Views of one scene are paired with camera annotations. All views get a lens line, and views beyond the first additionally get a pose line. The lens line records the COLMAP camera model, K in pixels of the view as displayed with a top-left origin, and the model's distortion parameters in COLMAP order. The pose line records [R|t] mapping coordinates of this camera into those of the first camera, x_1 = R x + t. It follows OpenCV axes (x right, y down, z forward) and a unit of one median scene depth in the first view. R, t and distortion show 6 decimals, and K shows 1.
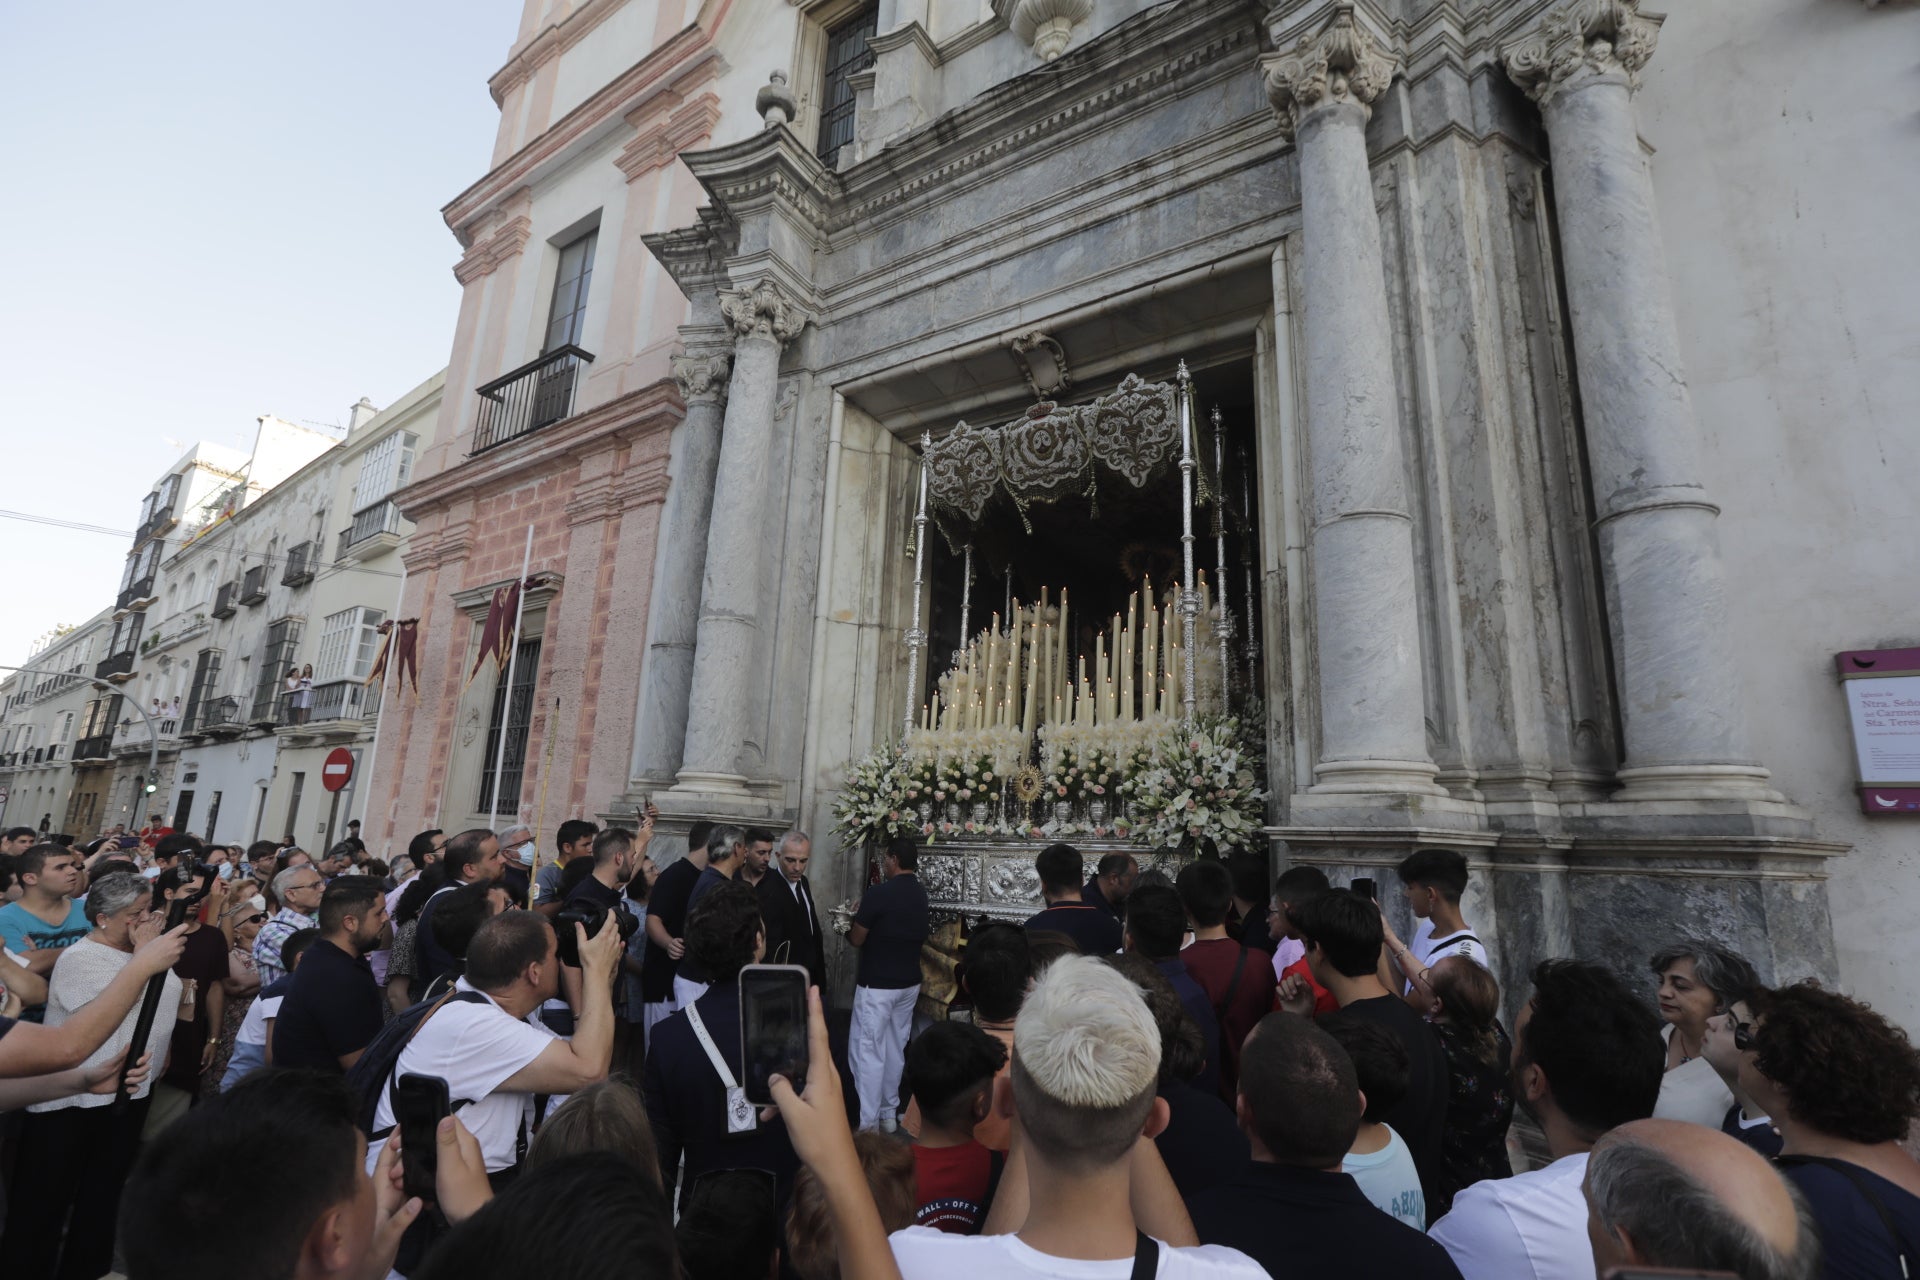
lens RADIAL K [[902.0, 0, 965.5], [0, 902.0, 631.7], [0, 0, 1]] dist [-0.044276, 0.018548]
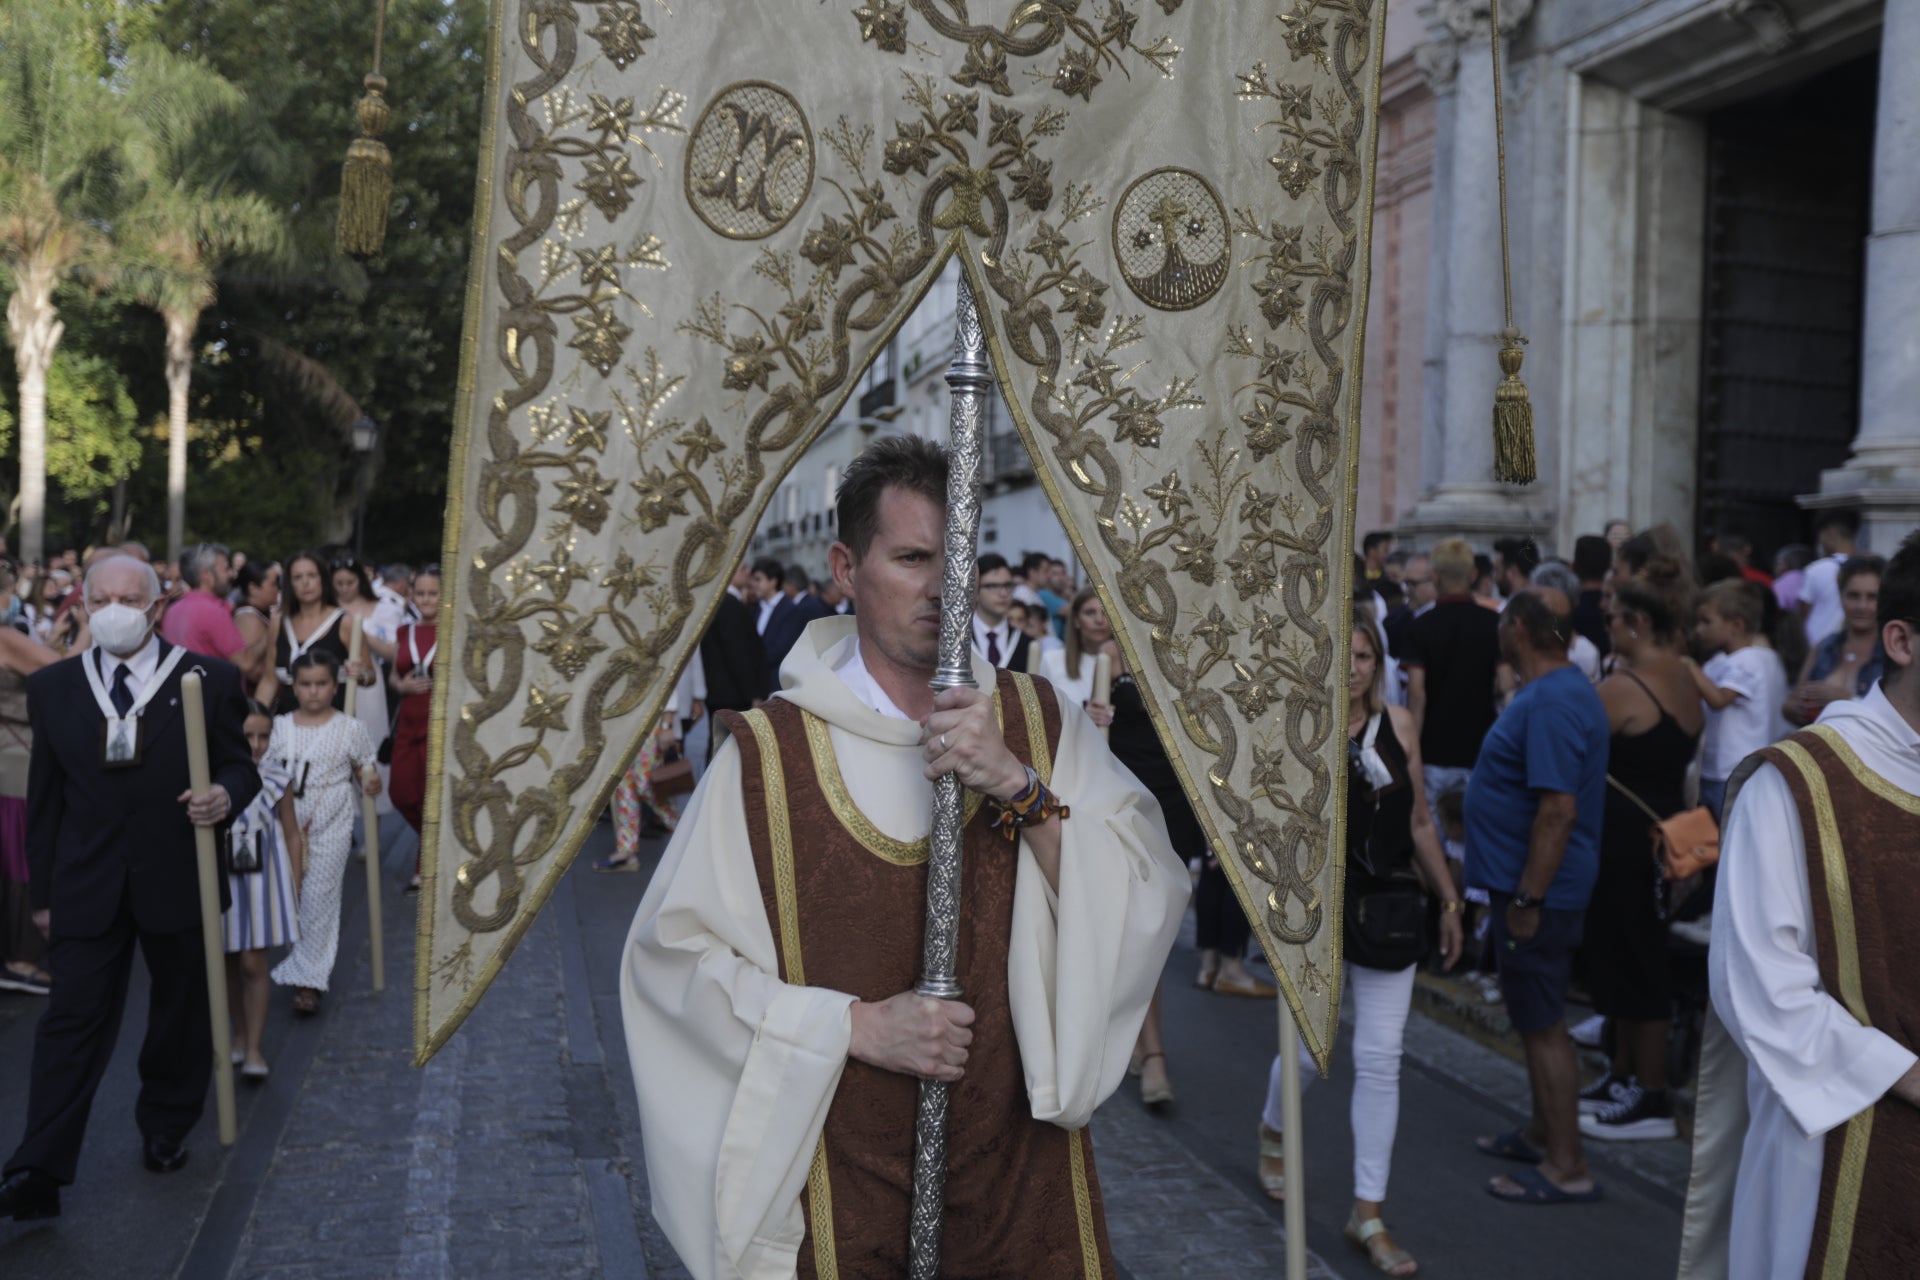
lens RADIAL K [[1823.0, 0, 960.0], [0, 1823.0, 640.0], [0, 0, 1]] dist [-0.014862, 0.154653]
pose [[0.760103, -0.011675, -0.649698, 0.597938], [0.164624, 0.970680, 0.175157, -0.130707], [0.628604, -0.240093, 0.739738, -0.941464]]
